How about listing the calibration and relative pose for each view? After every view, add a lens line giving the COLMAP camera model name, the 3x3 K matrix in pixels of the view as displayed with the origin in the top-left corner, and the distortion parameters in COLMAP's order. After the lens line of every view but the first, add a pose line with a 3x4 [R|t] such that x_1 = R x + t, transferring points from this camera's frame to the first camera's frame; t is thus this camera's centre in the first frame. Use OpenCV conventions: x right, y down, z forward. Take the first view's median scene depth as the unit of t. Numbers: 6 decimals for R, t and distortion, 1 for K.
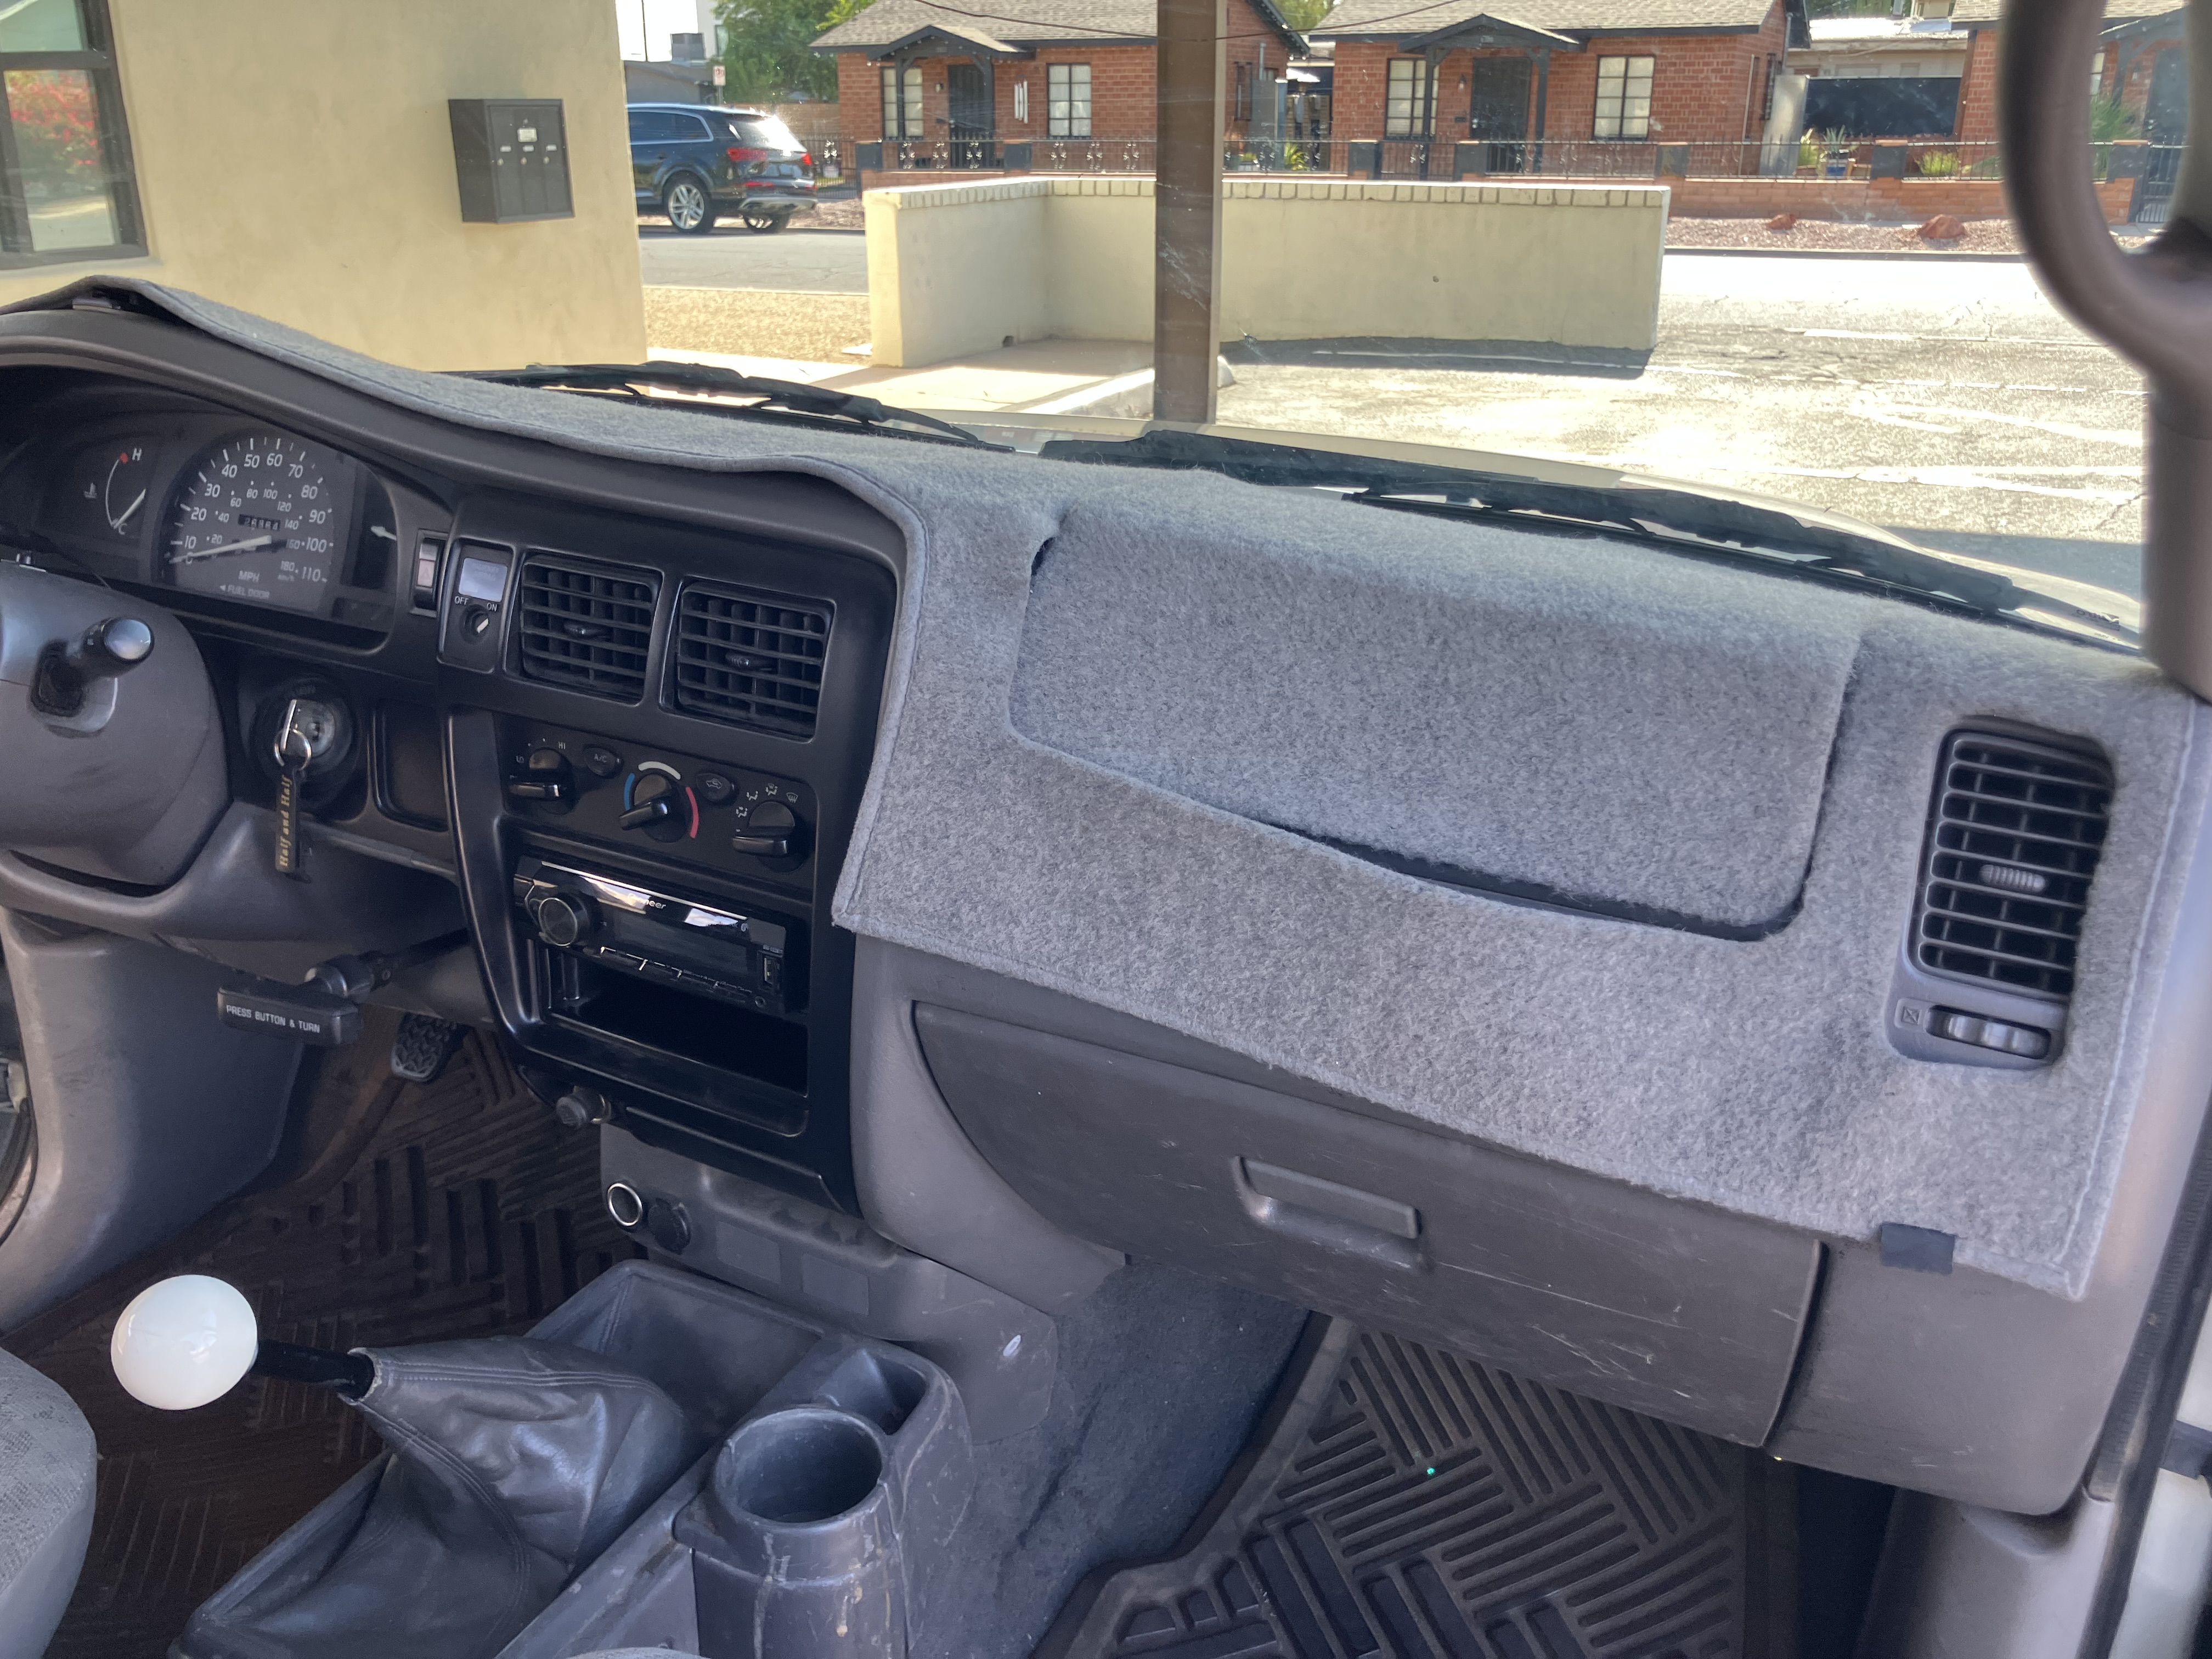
lens RADIAL K [[1847.7, 0, 1113.2], [0, 1847.7, 821.4], [0, 0, 1]] dist [0.004789, 0.003053]
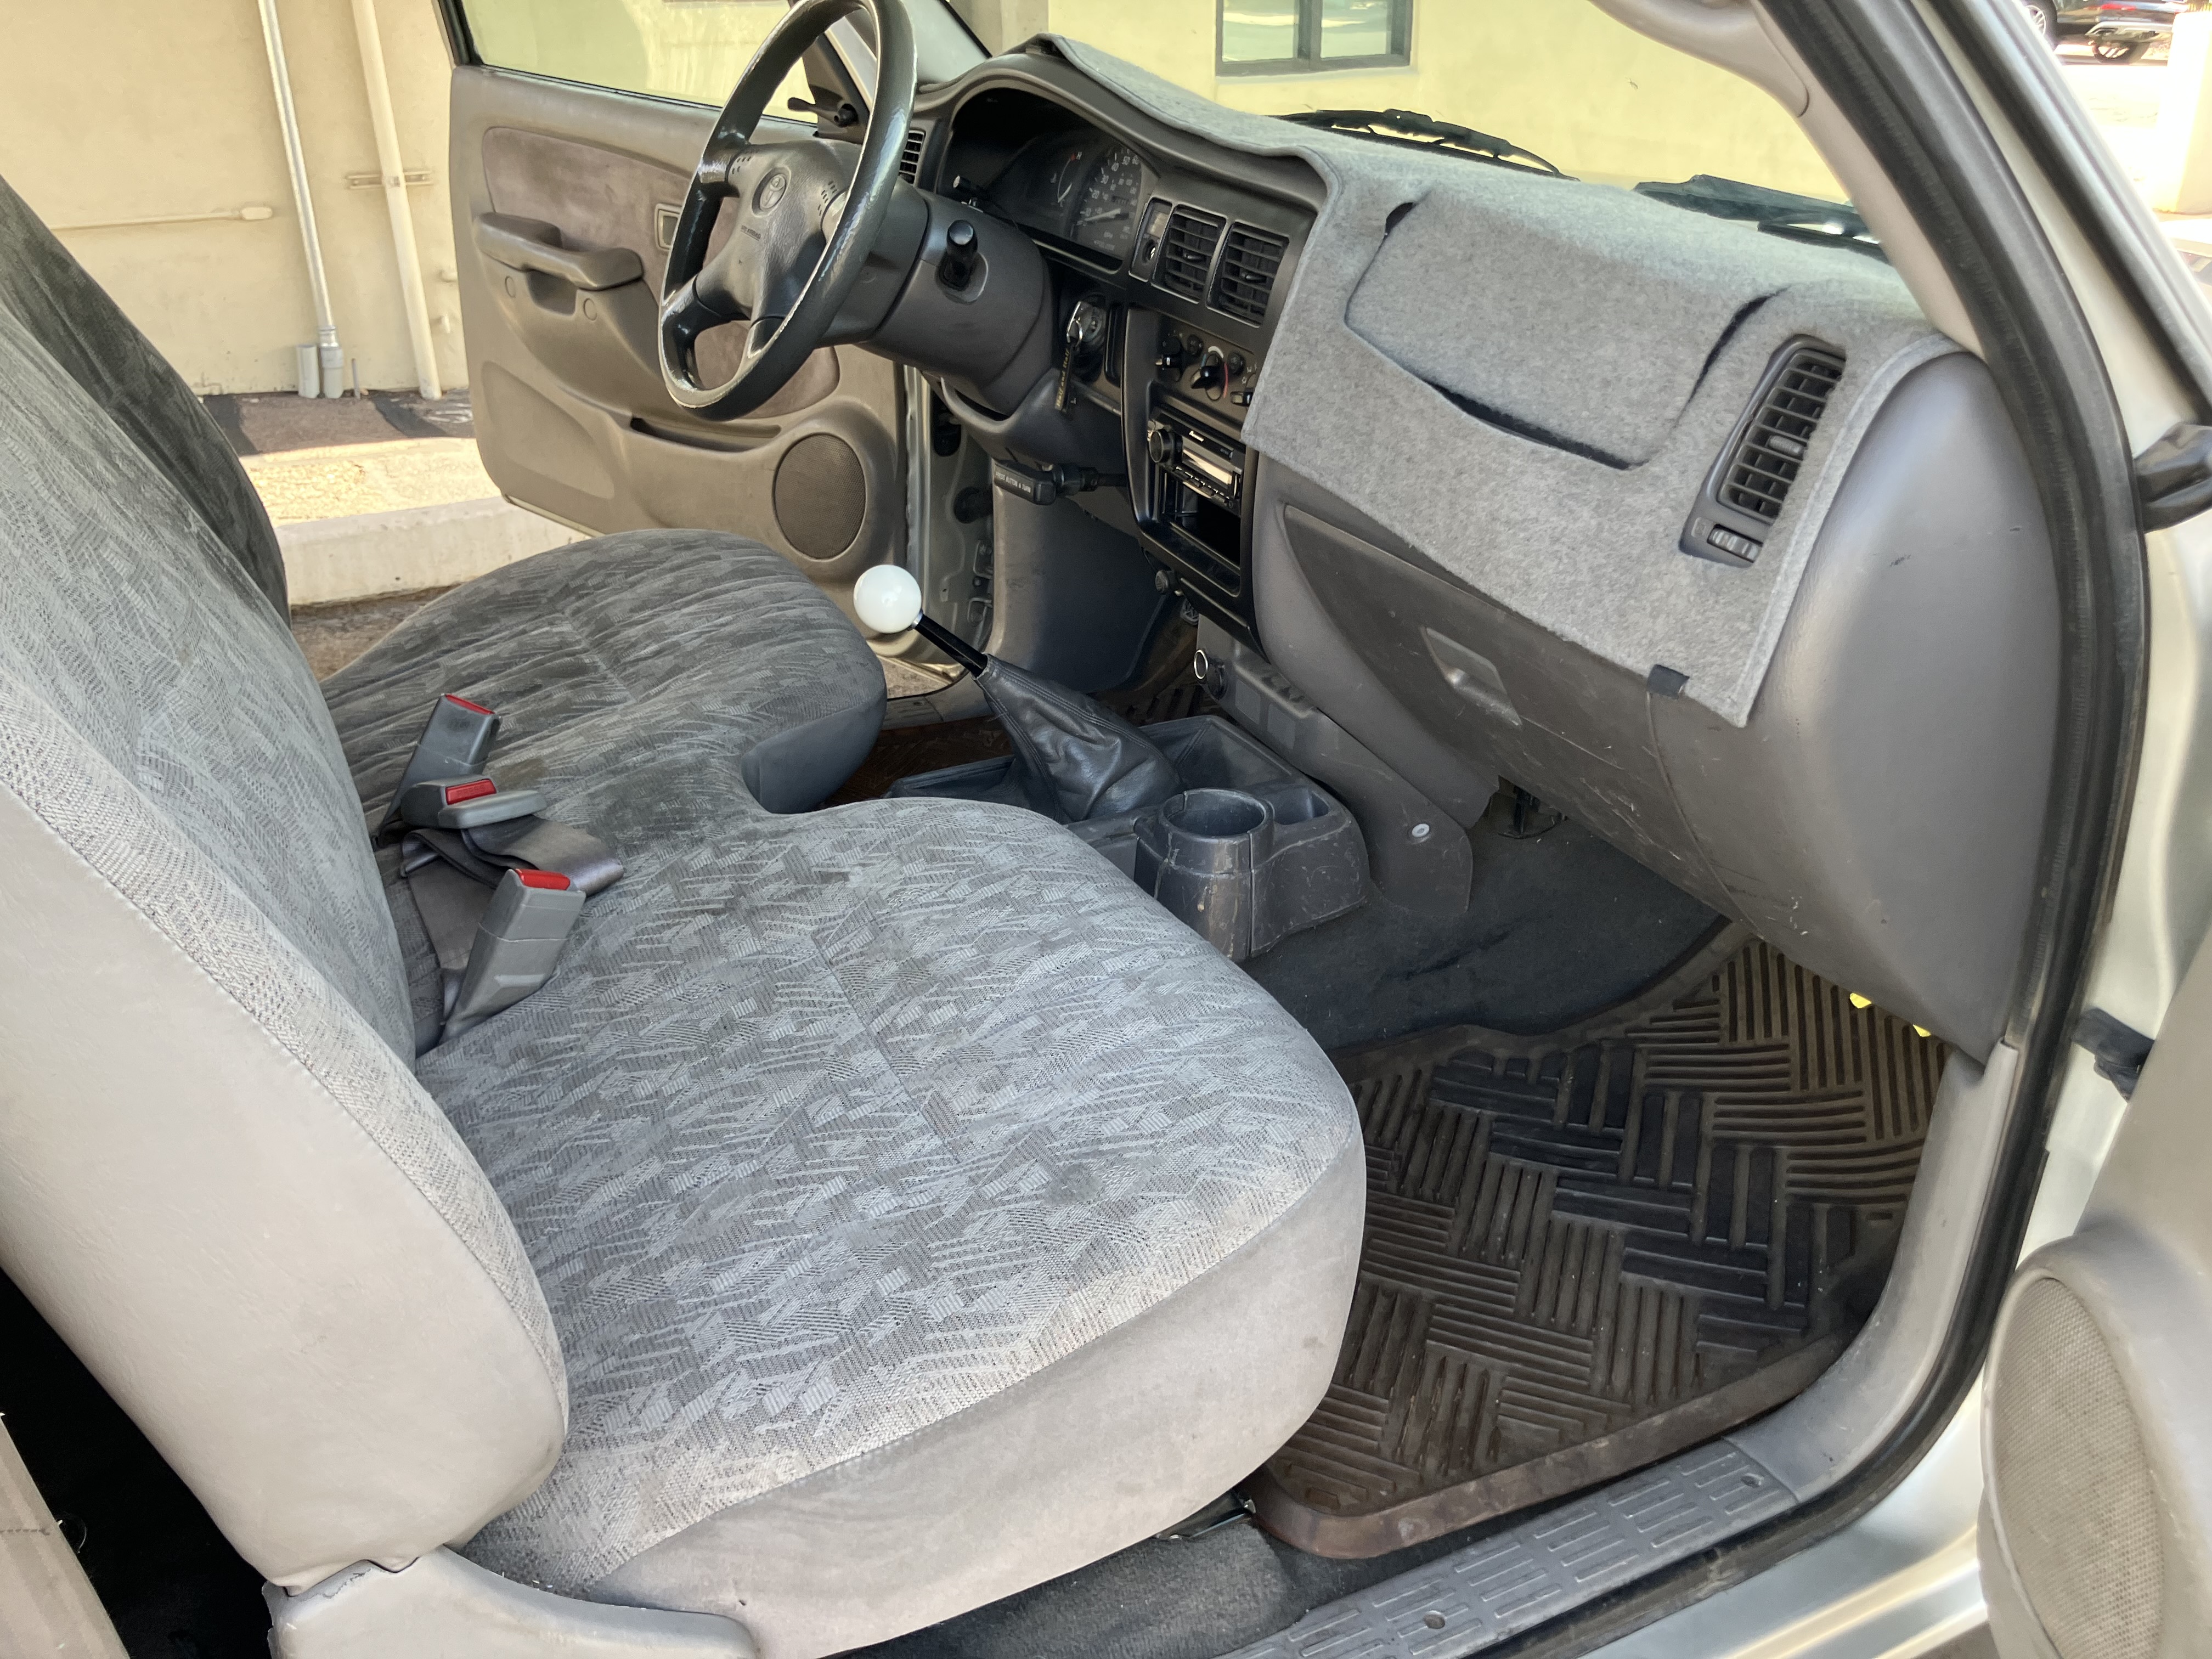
lens RADIAL K [[1847.7, 0, 1112.6], [0, 1847.7, 826.2], [0, 0, 1]] dist [0.004789, 0.003053]
pose [[0.794153, 0.251262, -0.553342, 0.644264], [-0.203481, 0.967909, 0.147474, 0.146403], [0.572639, -0.004522, 0.819795, -0.344687]]
